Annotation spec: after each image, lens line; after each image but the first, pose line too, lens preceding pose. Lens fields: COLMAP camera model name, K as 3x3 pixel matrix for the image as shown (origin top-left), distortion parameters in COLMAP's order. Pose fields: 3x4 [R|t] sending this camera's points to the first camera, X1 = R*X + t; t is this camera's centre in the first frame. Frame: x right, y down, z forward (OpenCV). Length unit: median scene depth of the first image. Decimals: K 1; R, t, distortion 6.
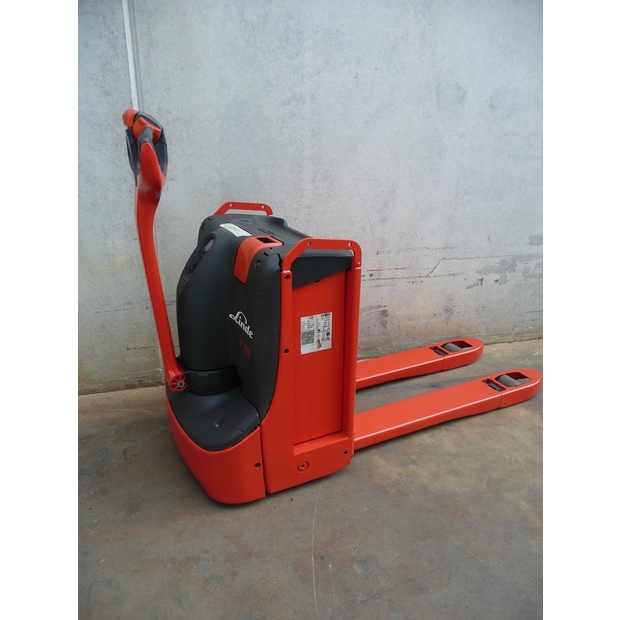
lens RADIAL K [[522.2, 0, 317.3], [0, 522.2, 313.8], [0, 0, 1]] dist [-0.029583, 0.026263]
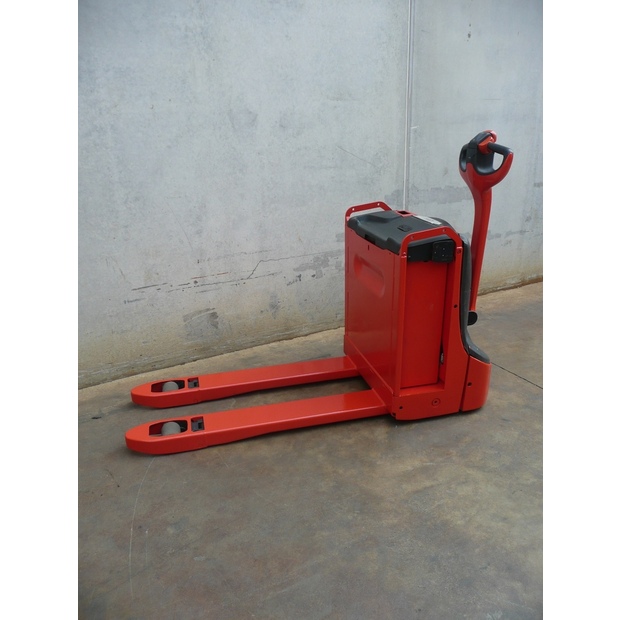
lens RADIAL K [[522.2, 0, 315.3], [0, 522.2, 312.2], [0, 0, 1]] dist [-0.029583, 0.026263]
pose [[0.975090, -0.115324, 0.189471, 0.149439], [0.120181, 0.992649, -0.014310, 0.039474], [-0.186428, 0.036724, 0.981782, -0.146171]]
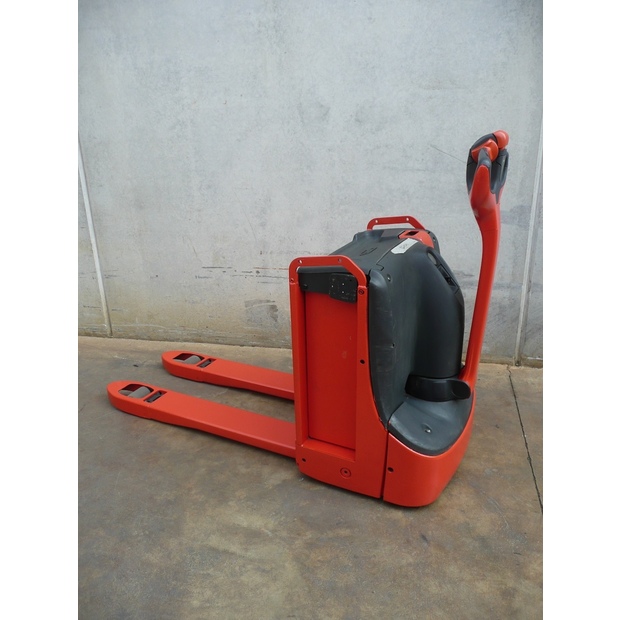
lens RADIAL K [[522.2, 0, 314.1], [0, 522.2, 311.7], [0, 0, 1]] dist [-0.029583, 0.026263]
pose [[0.873117, 0.128742, -0.470204, 0.847889], [-0.139008, 0.990206, 0.012996, -0.022602], [0.467272, 0.054015, 0.882462, 0.061095]]
